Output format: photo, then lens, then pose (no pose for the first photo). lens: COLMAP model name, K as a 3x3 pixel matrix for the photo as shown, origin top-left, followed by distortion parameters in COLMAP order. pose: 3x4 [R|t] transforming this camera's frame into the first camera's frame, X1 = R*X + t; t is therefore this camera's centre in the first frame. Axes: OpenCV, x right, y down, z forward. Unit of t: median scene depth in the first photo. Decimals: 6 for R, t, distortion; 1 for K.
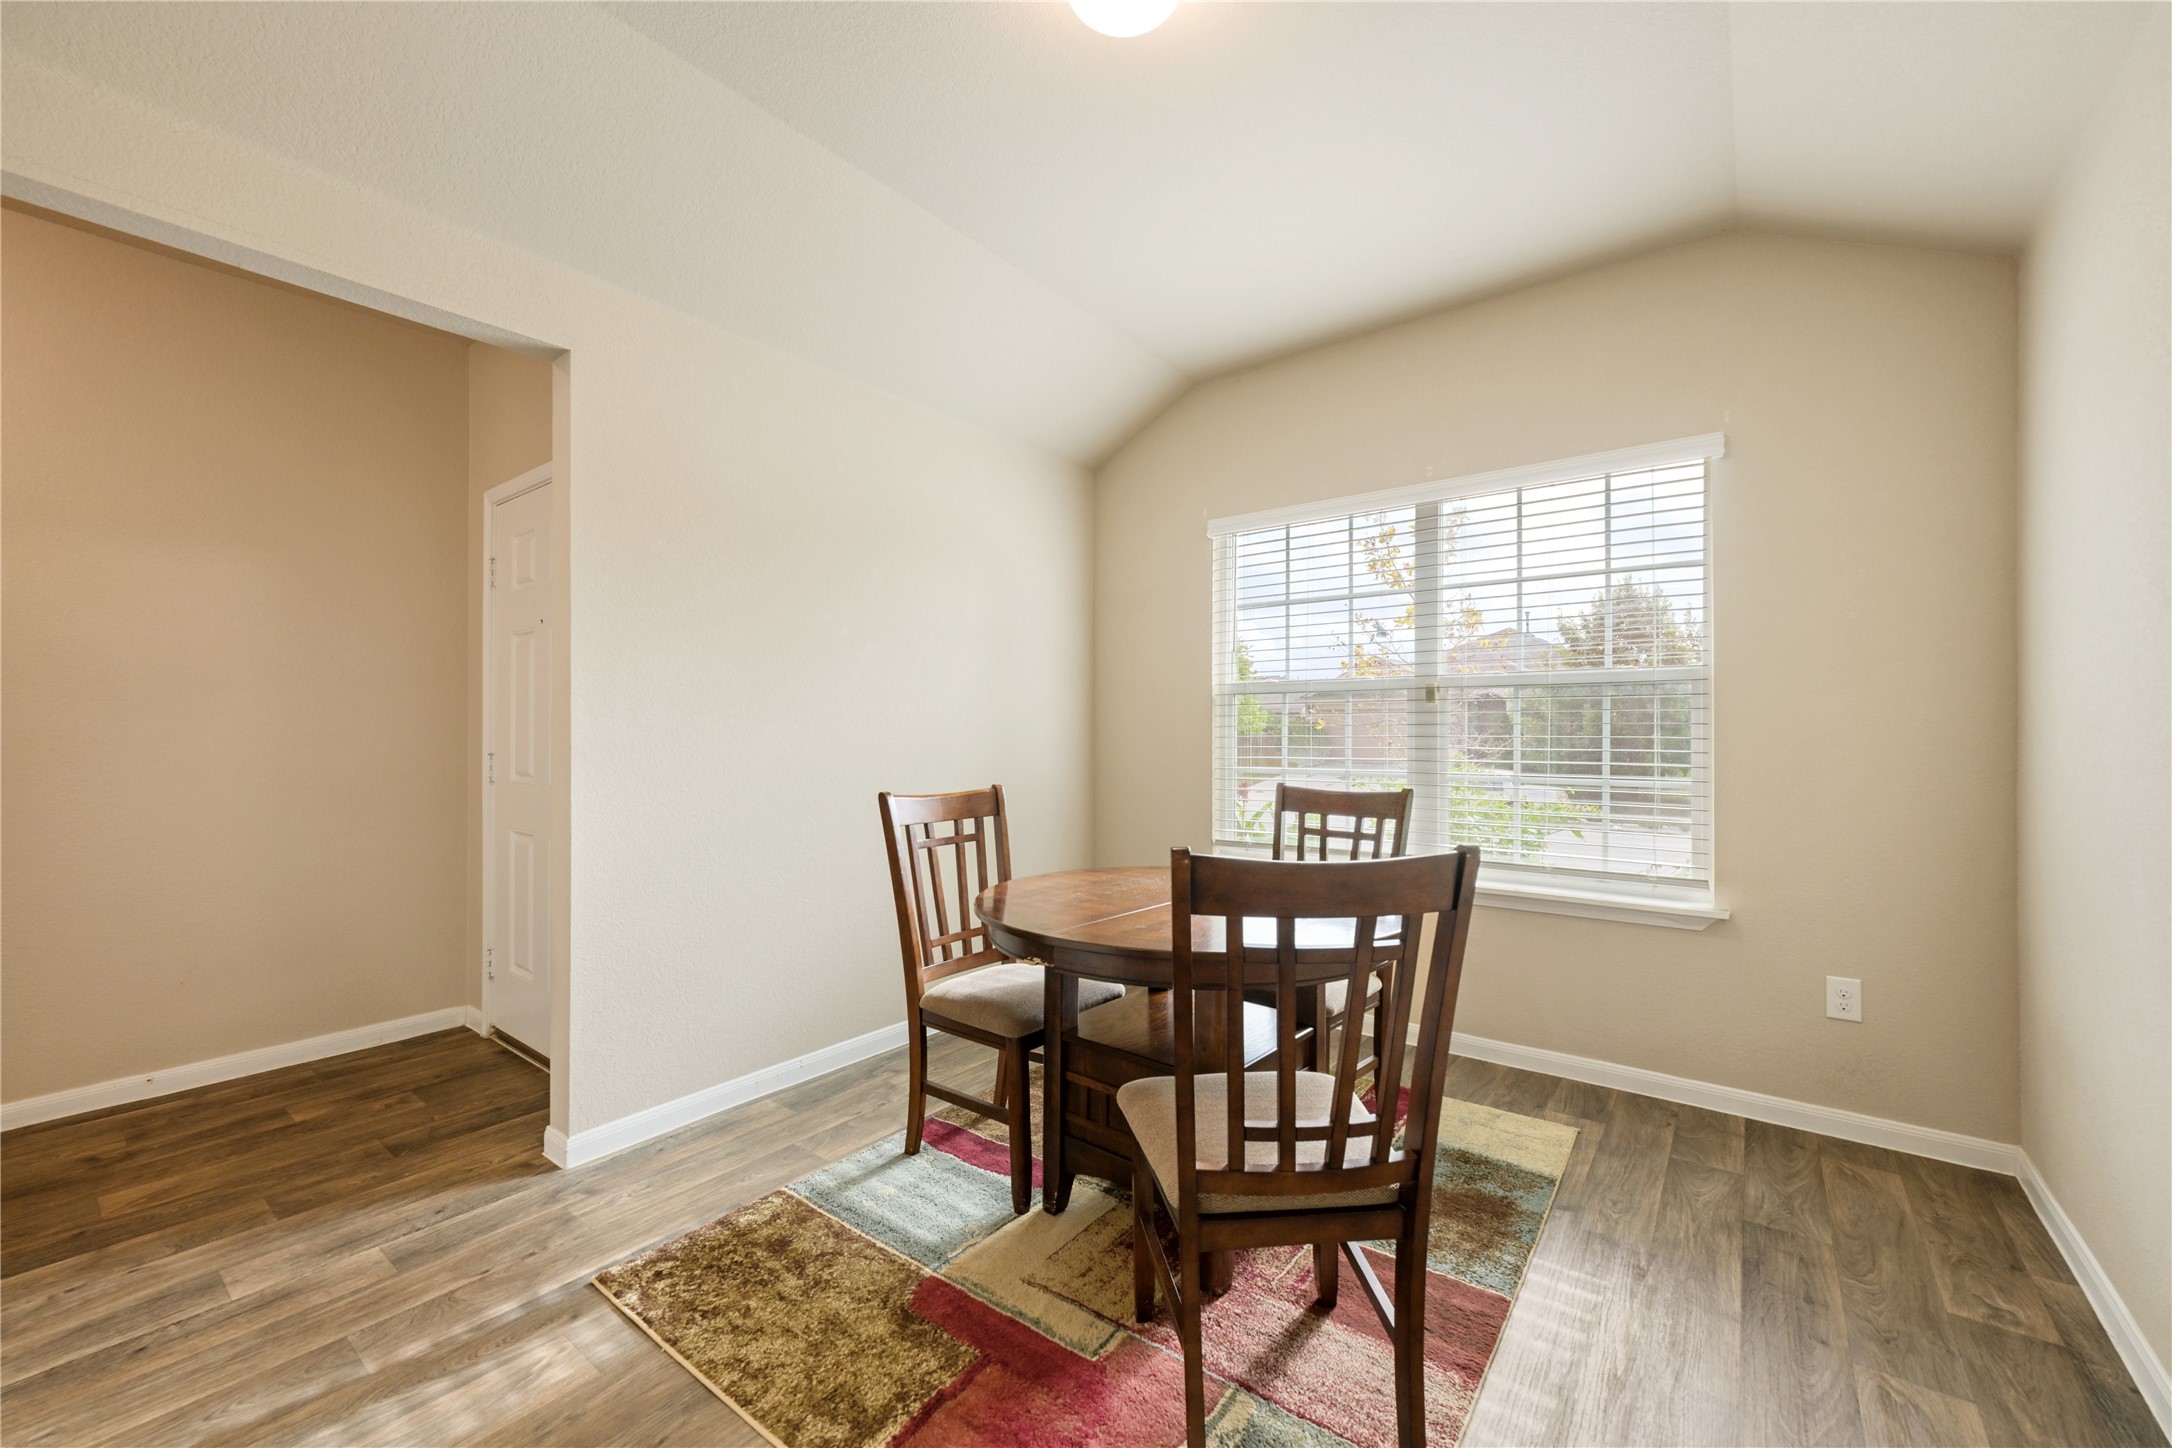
lens RADIAL K [[863.9, 0, 1094.9], [0, 863.9, 725.1], [0, 0, 1]] dist [0.001637, -0.000240]
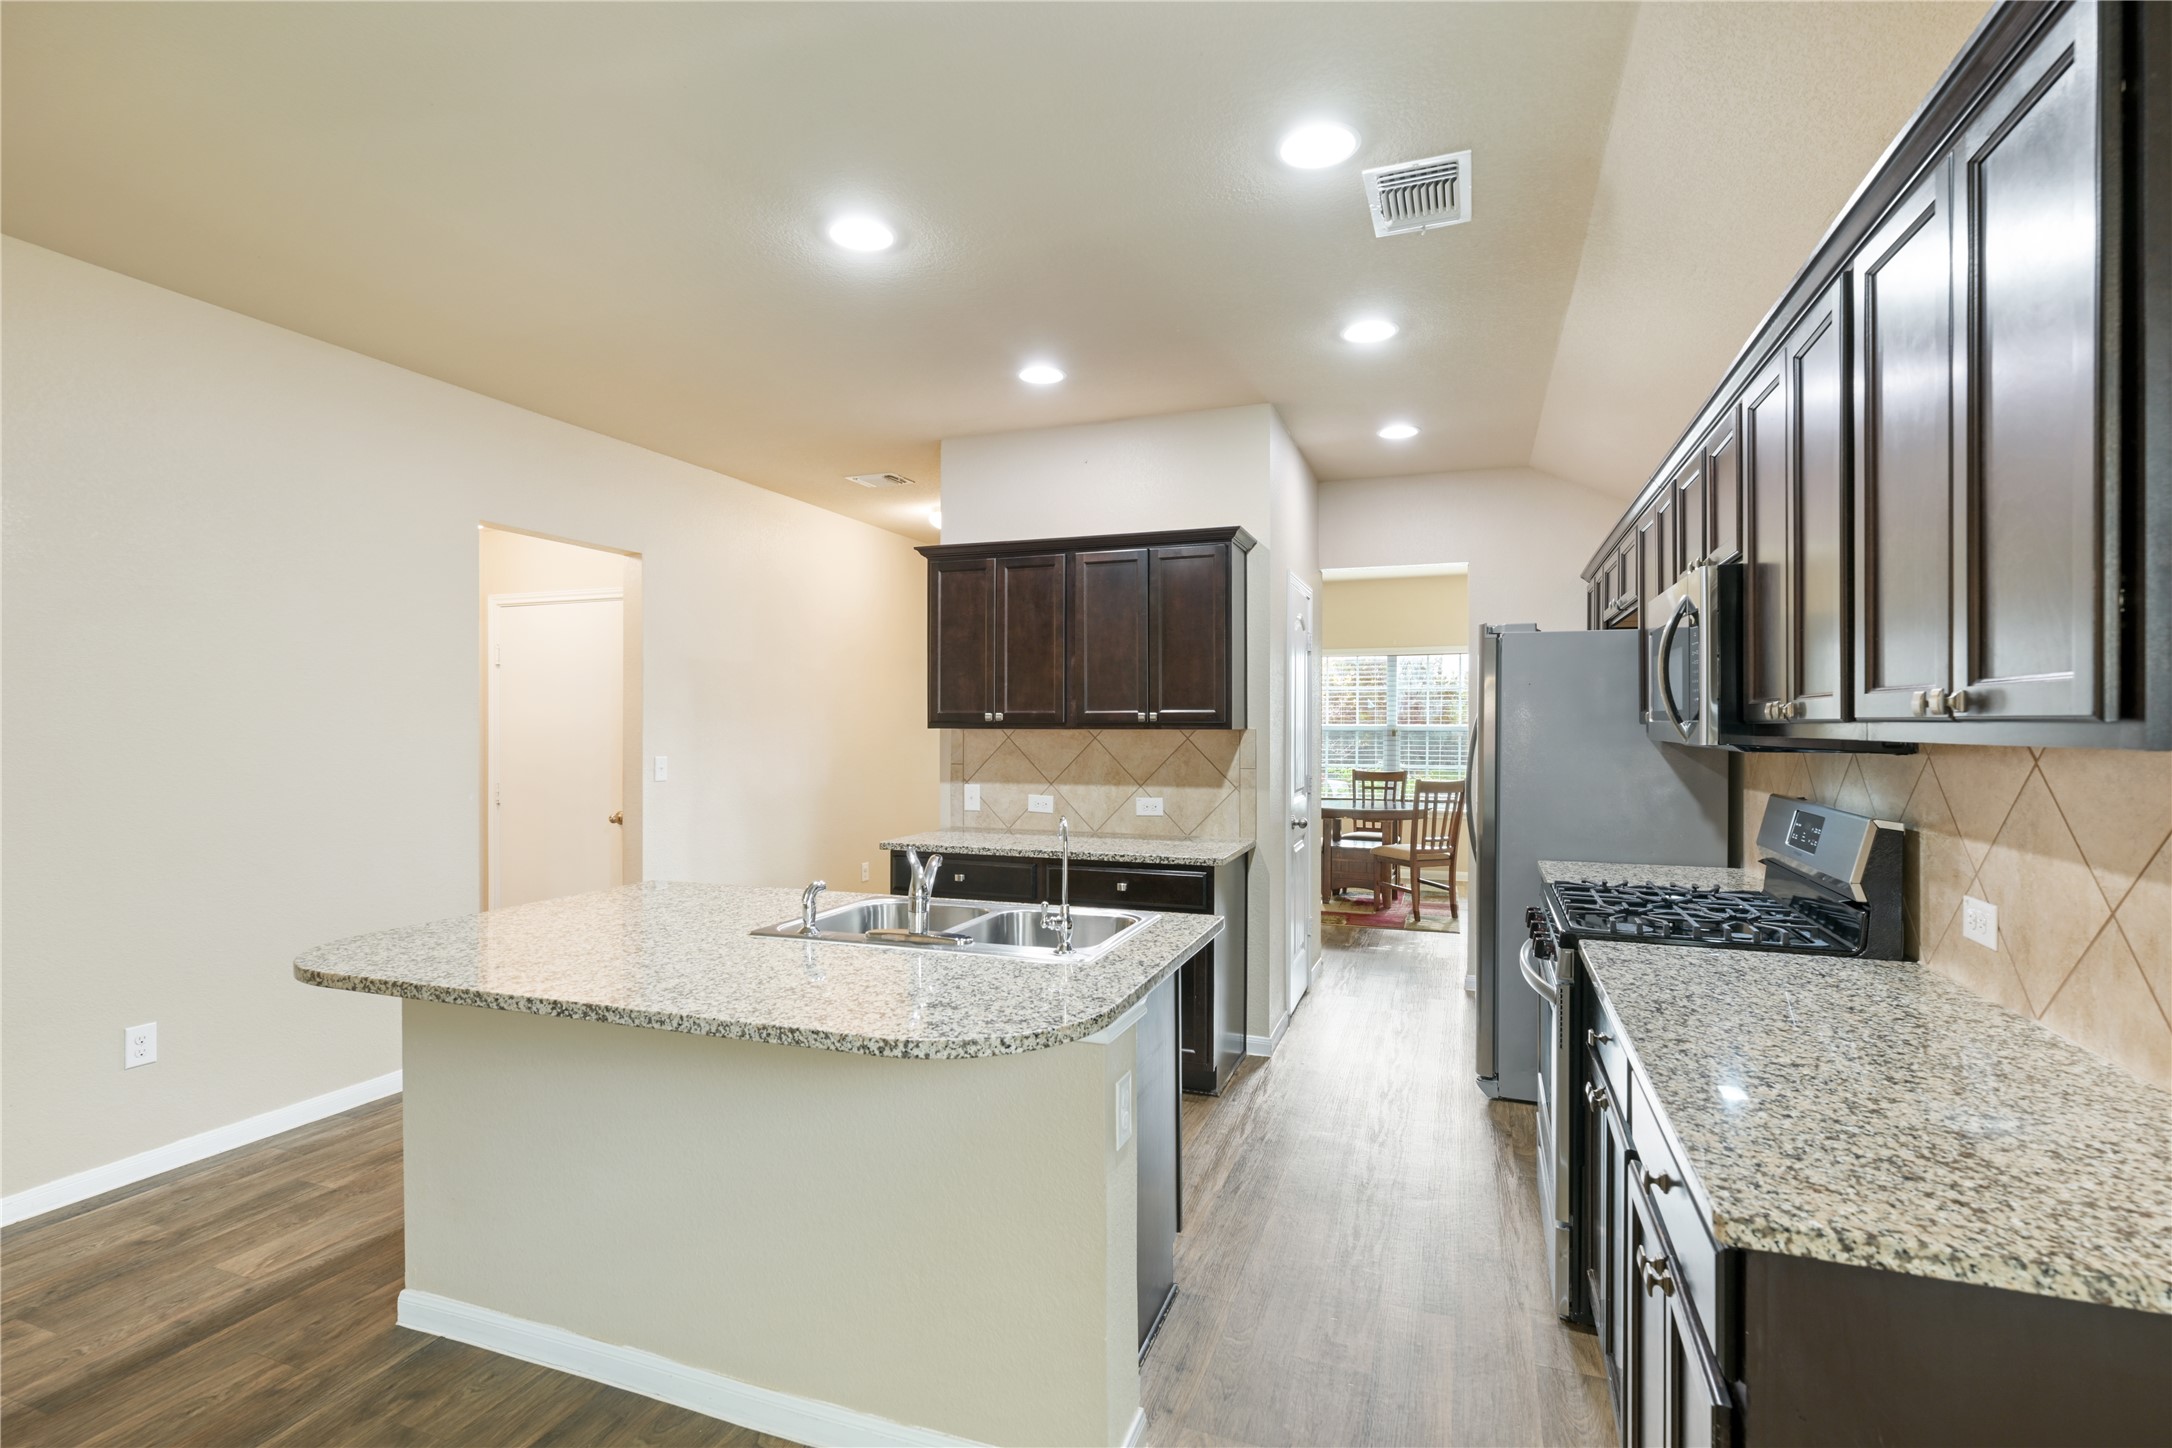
lens RADIAL K [[1007.0, 0, 1084.0], [0, 1007.0, 722.4], [0, 0, 1]] dist [0.002030, -0.000229]
pose [[0.956517, 0.005927, 0.291617, -1.503943], [-0.005820, 0.999982, -0.001233, -0.069063], [-0.291619, -0.000517, 0.956534, -1.726339]]
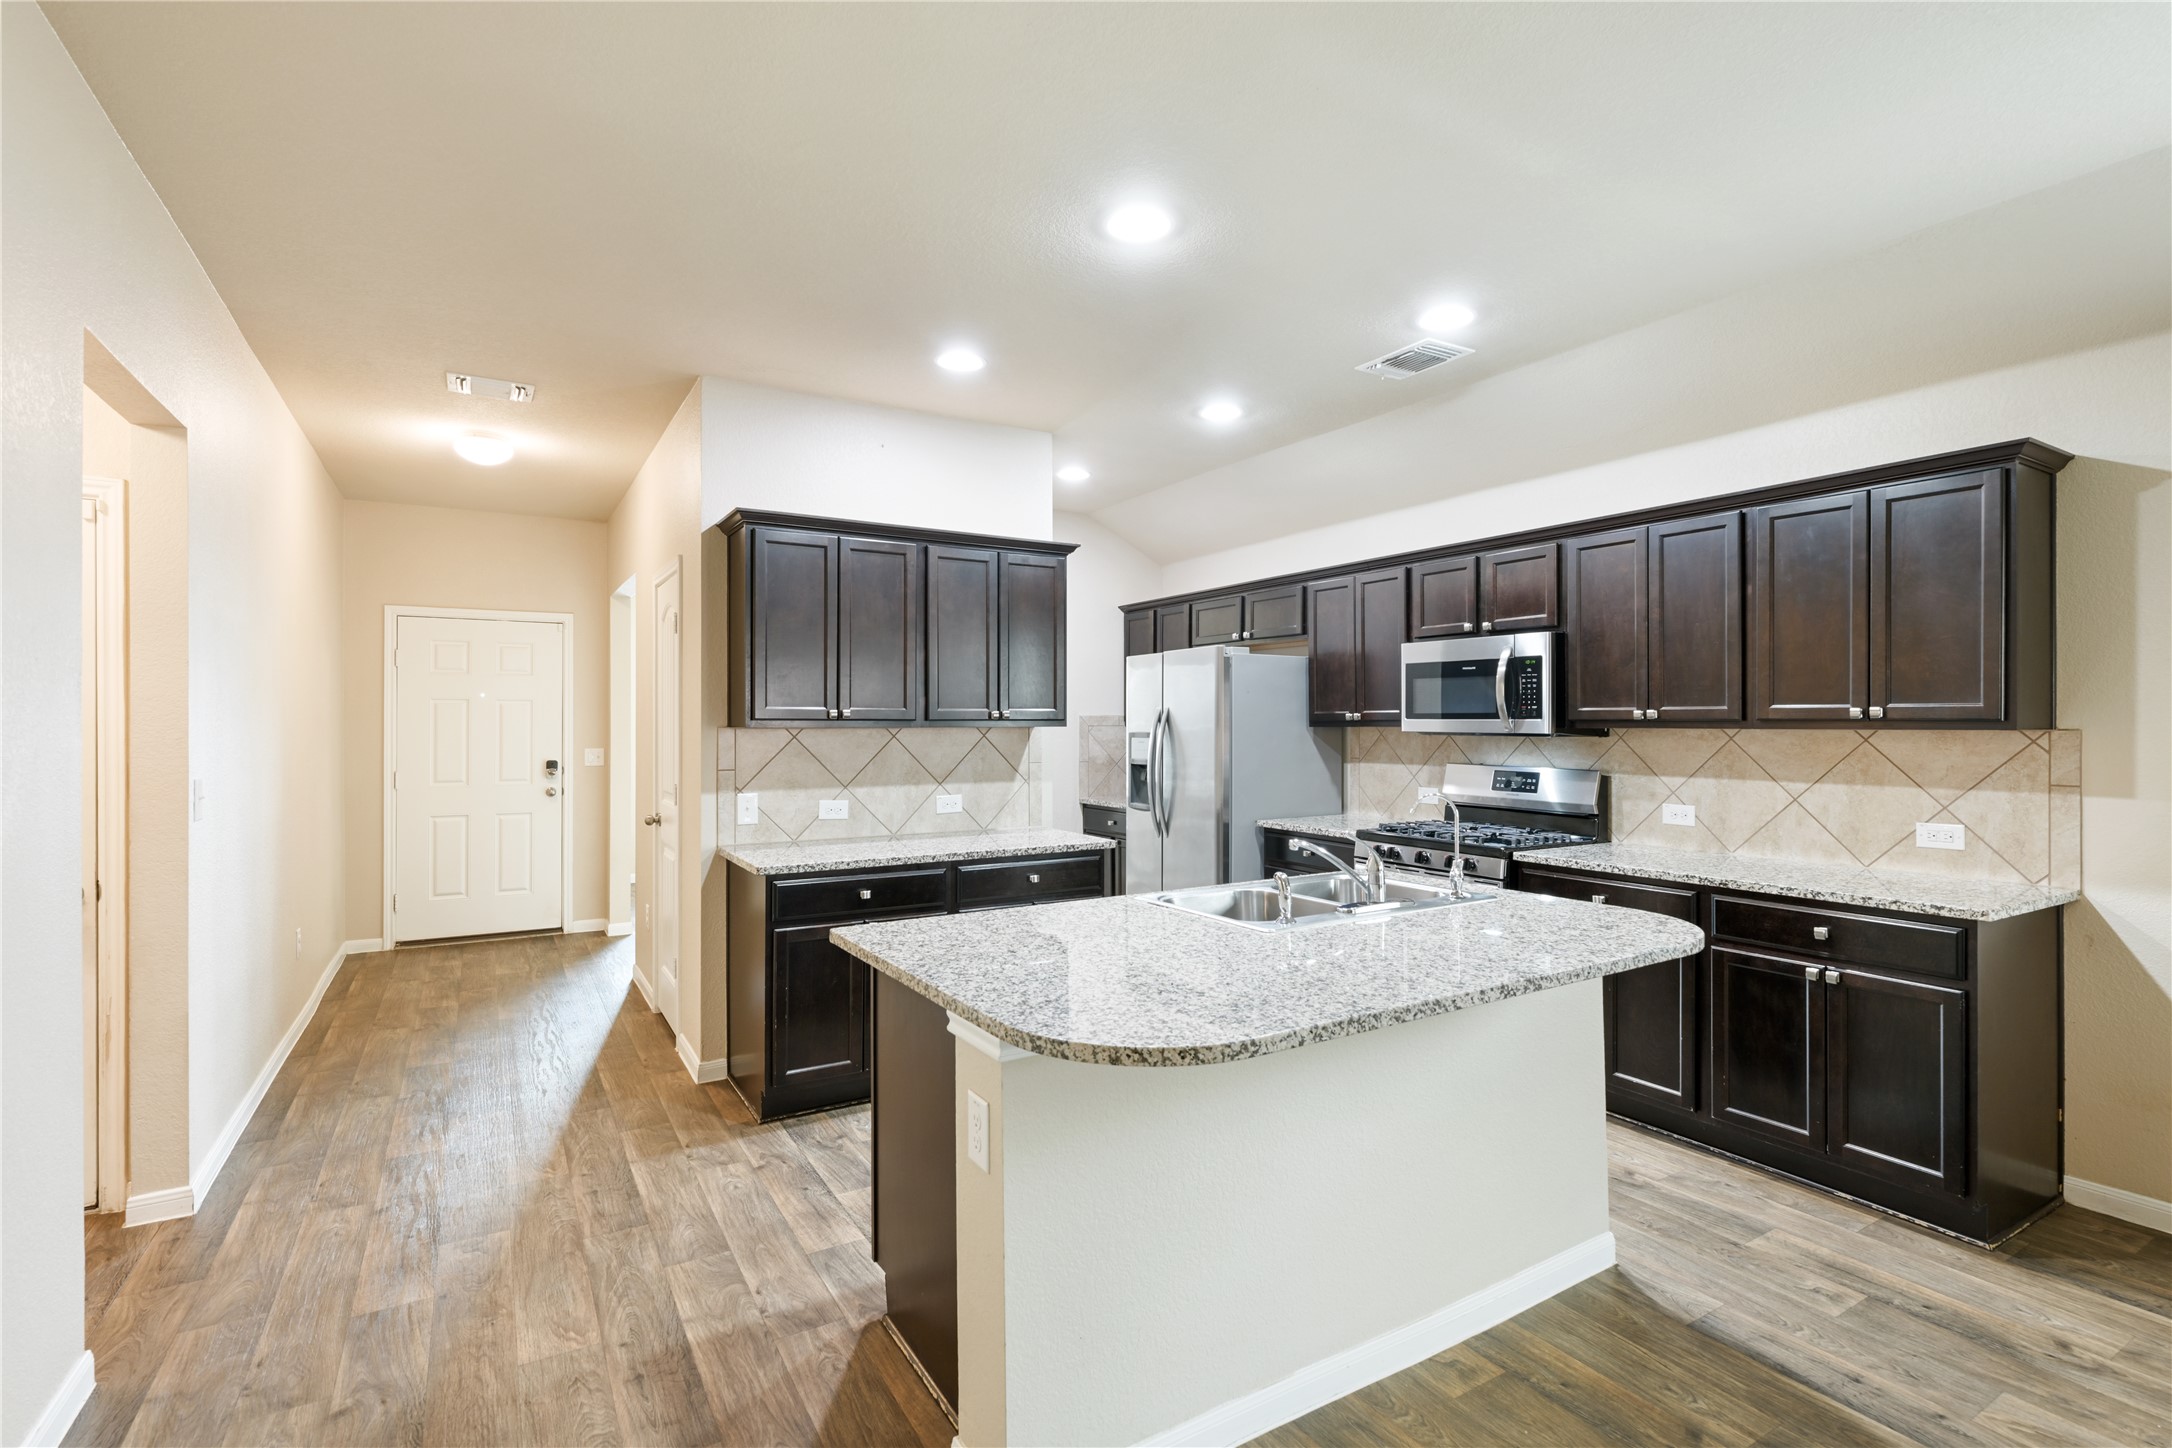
lens RADIAL K [[1007.0, 0, 1086.8], [0, 1007.0, 717.1], [0, 0, 1]] dist [0.002030, -0.000229]
pose [[0.362963, 0.009256, 0.931758, -2.357485], [-0.004317, 0.999957, -0.008252, -0.064405], [-0.931794, -0.001027, 0.362987, -1.013462]]
